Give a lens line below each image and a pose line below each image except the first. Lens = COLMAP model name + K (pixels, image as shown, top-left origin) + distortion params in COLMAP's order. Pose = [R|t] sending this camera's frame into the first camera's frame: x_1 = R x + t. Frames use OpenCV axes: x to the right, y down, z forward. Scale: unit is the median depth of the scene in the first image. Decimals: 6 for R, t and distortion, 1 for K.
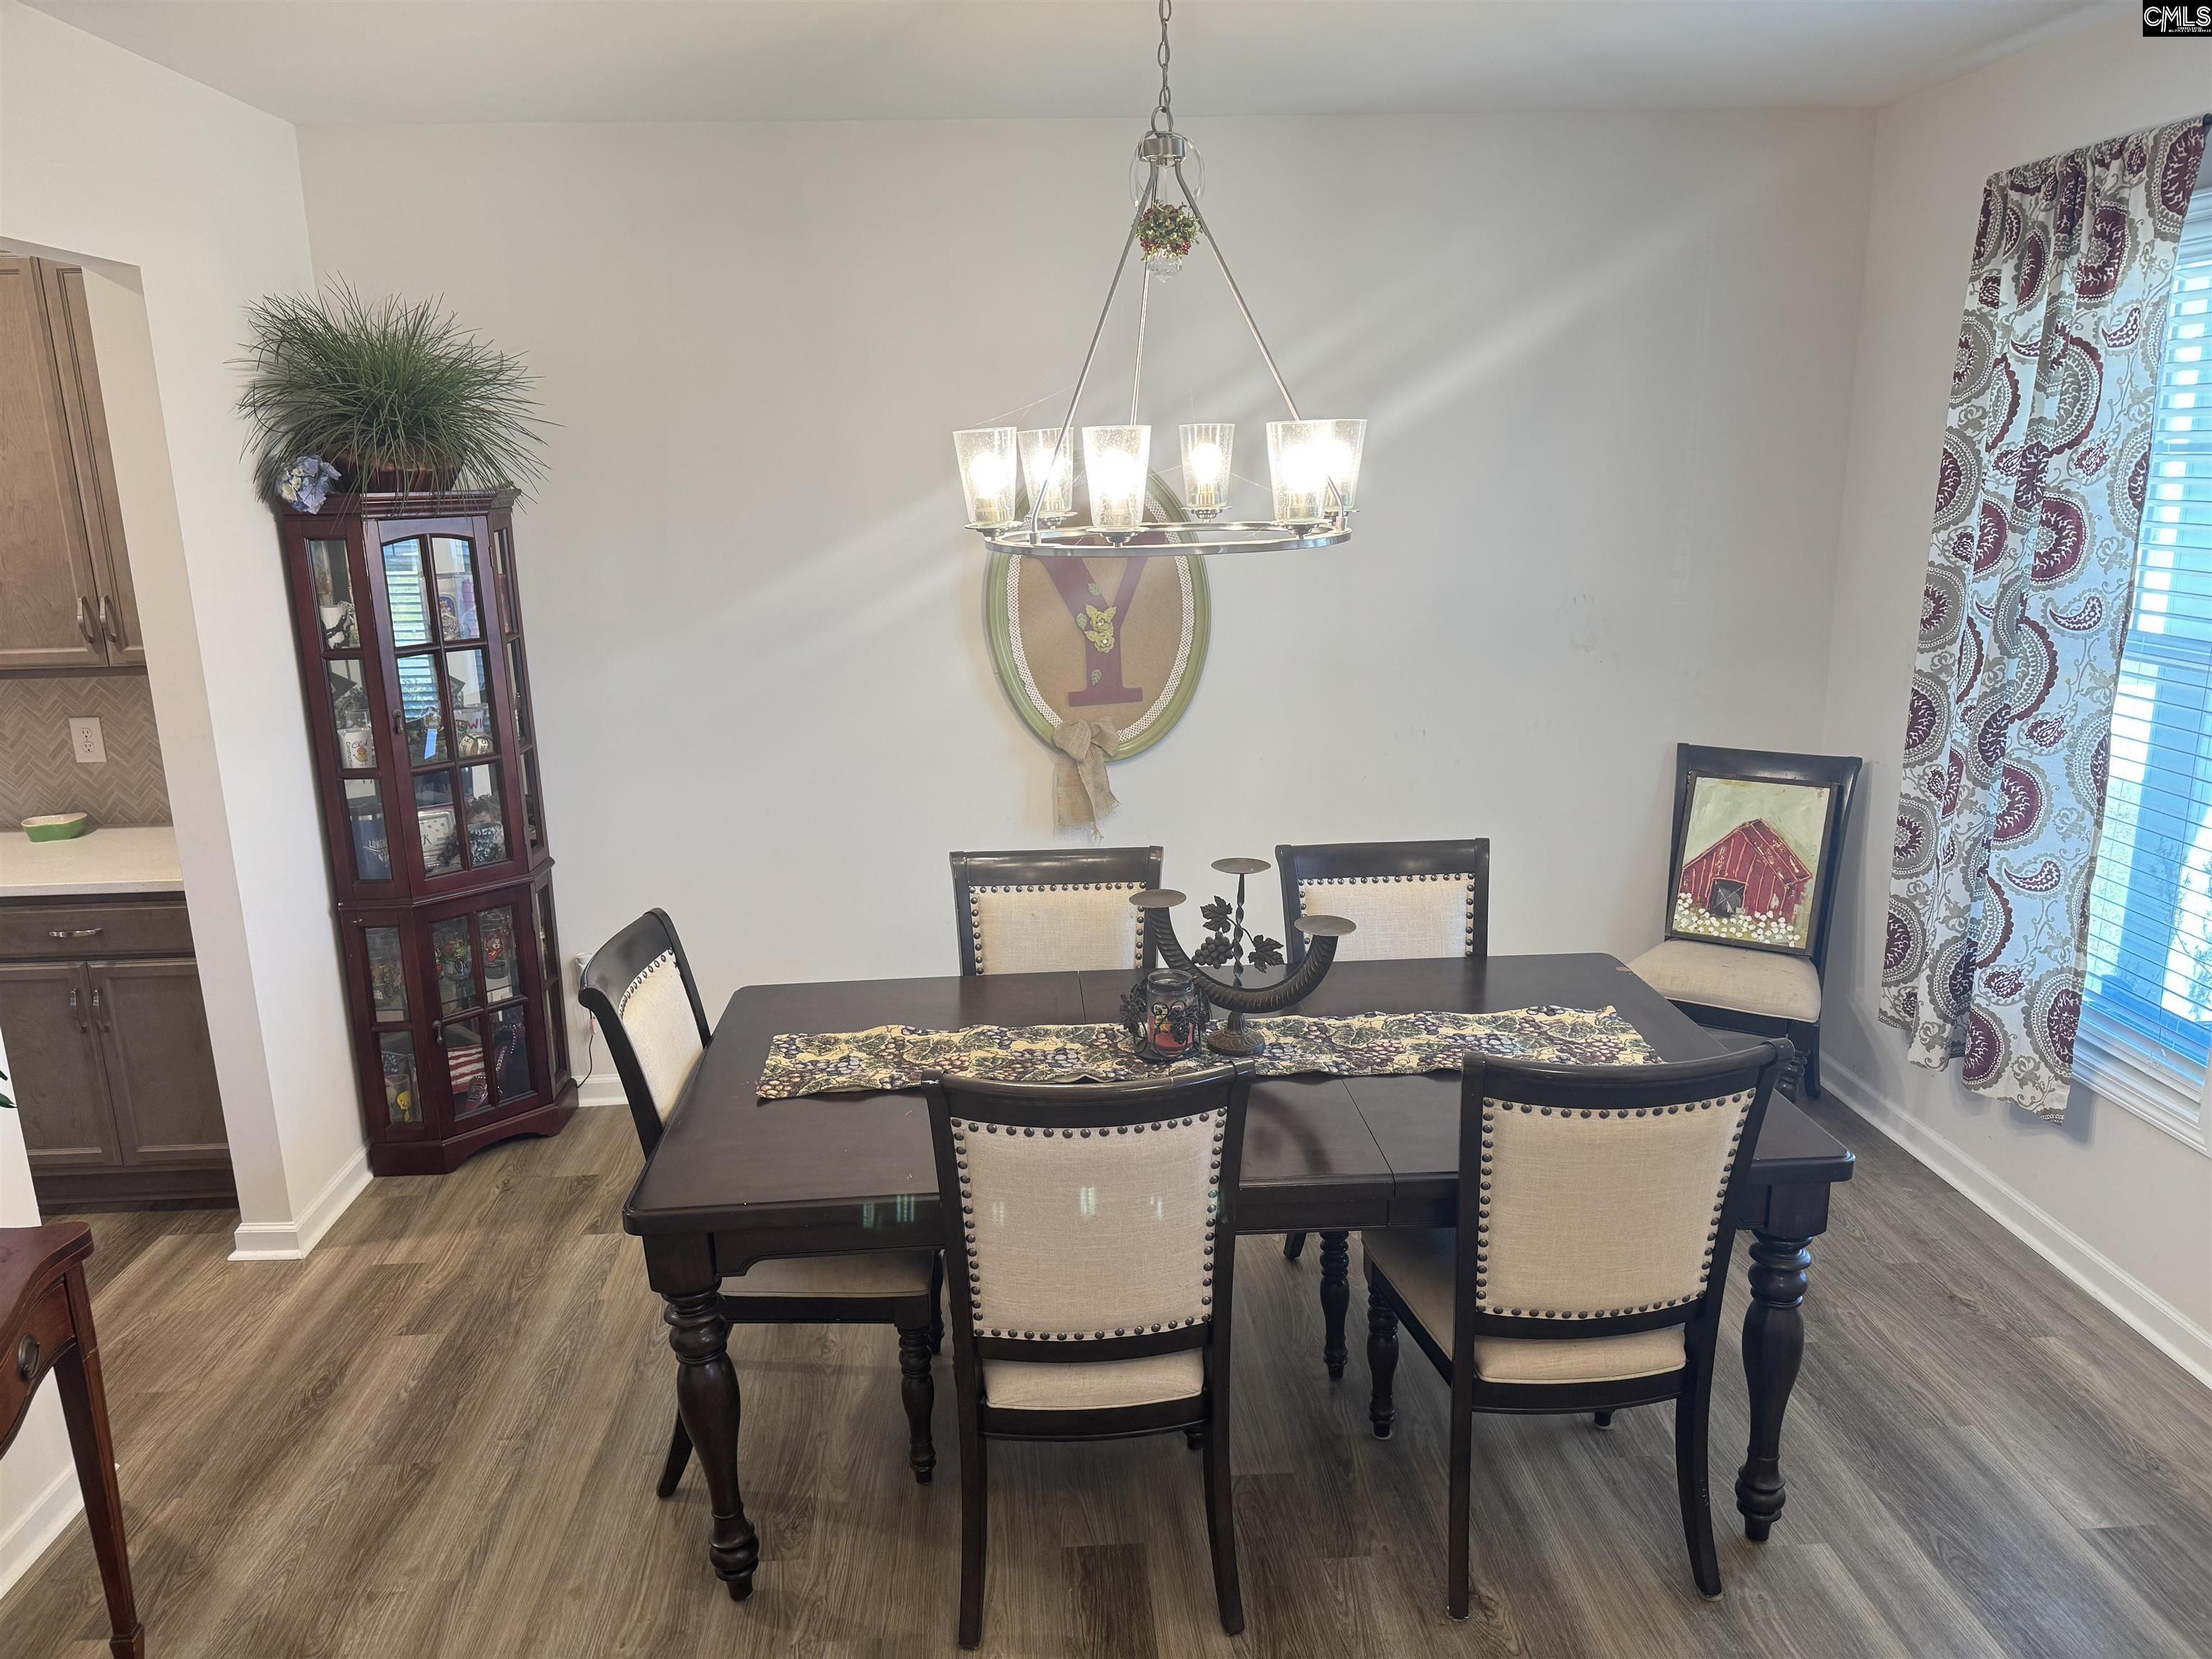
lens RADIAL K [[1563.3, 0, 1103.8], [0, 1563.3, 841.9], [0, 0, 1]] dist [-0.003281, -0.000653]
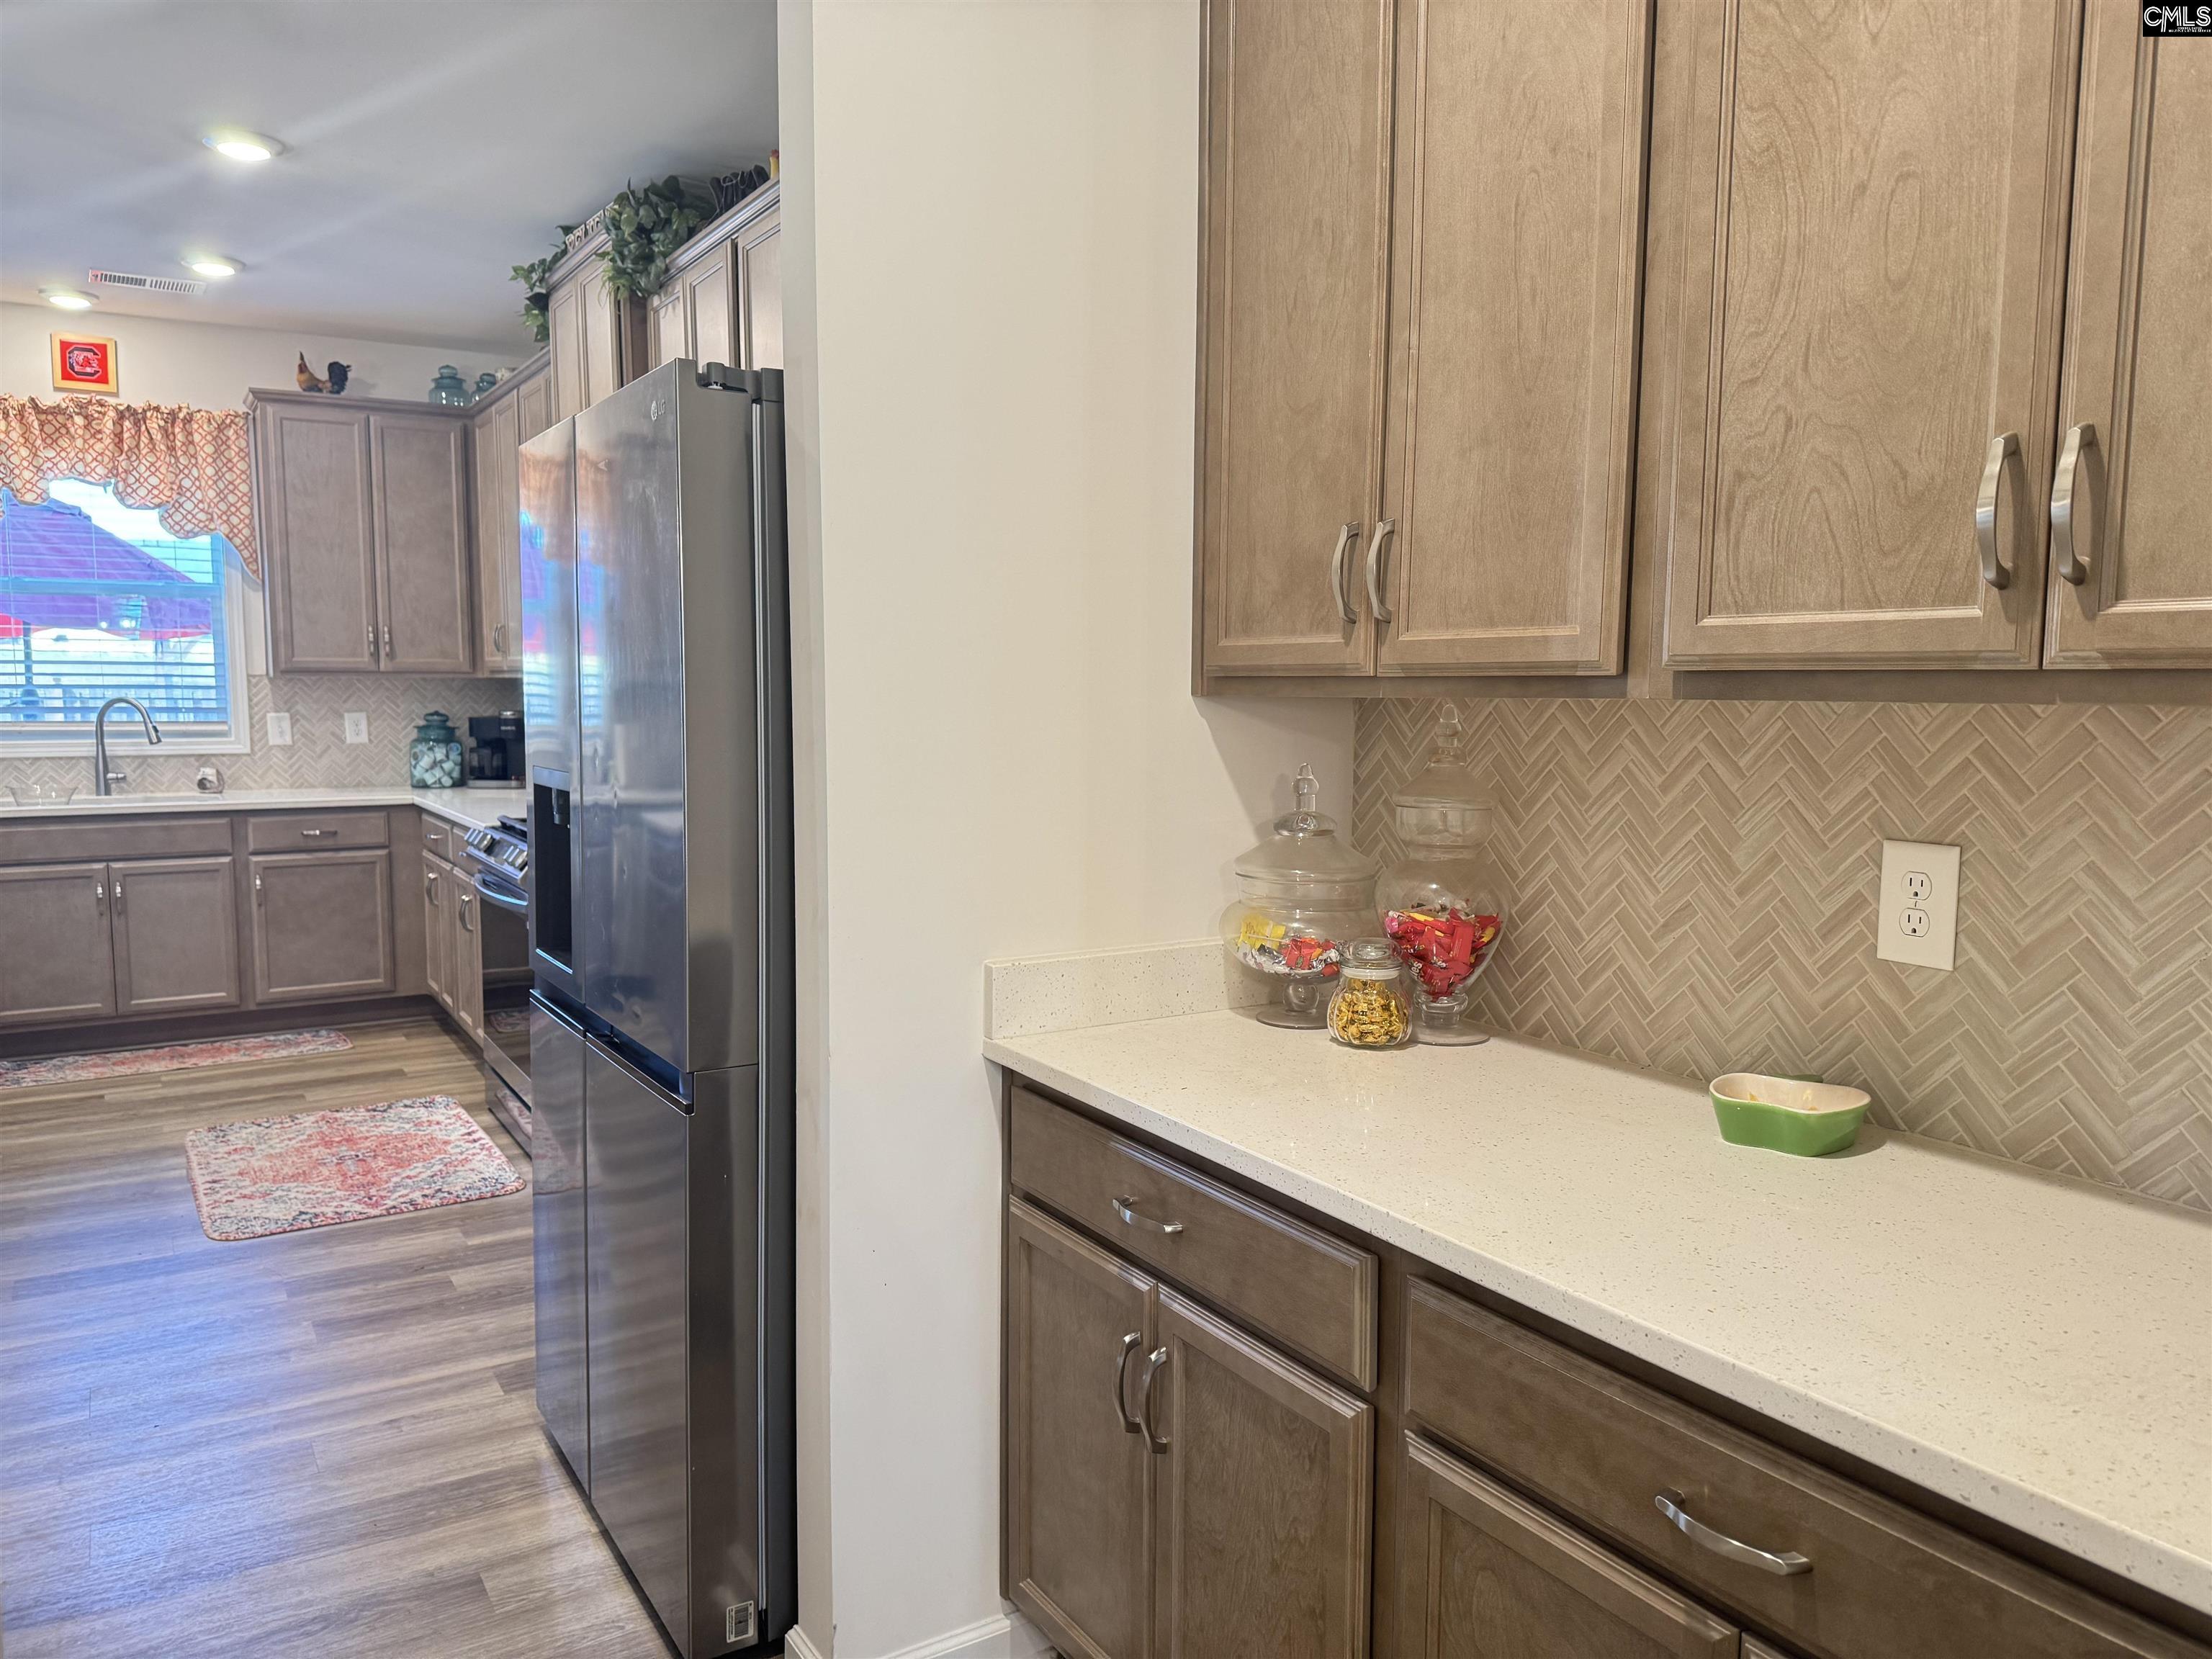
lens RADIAL K [[1563.3, 0, 1103.8], [0, 1563.3, 841.9], [0, 0, 1]] dist [-0.003281, -0.000653]
pose [[0.481837, 0.112494, -0.869010, -0.423583], [-0.226739, 0.973955, 0.000360, -0.035959], [0.846418, 0.196866, 0.494794, 0.650376]]
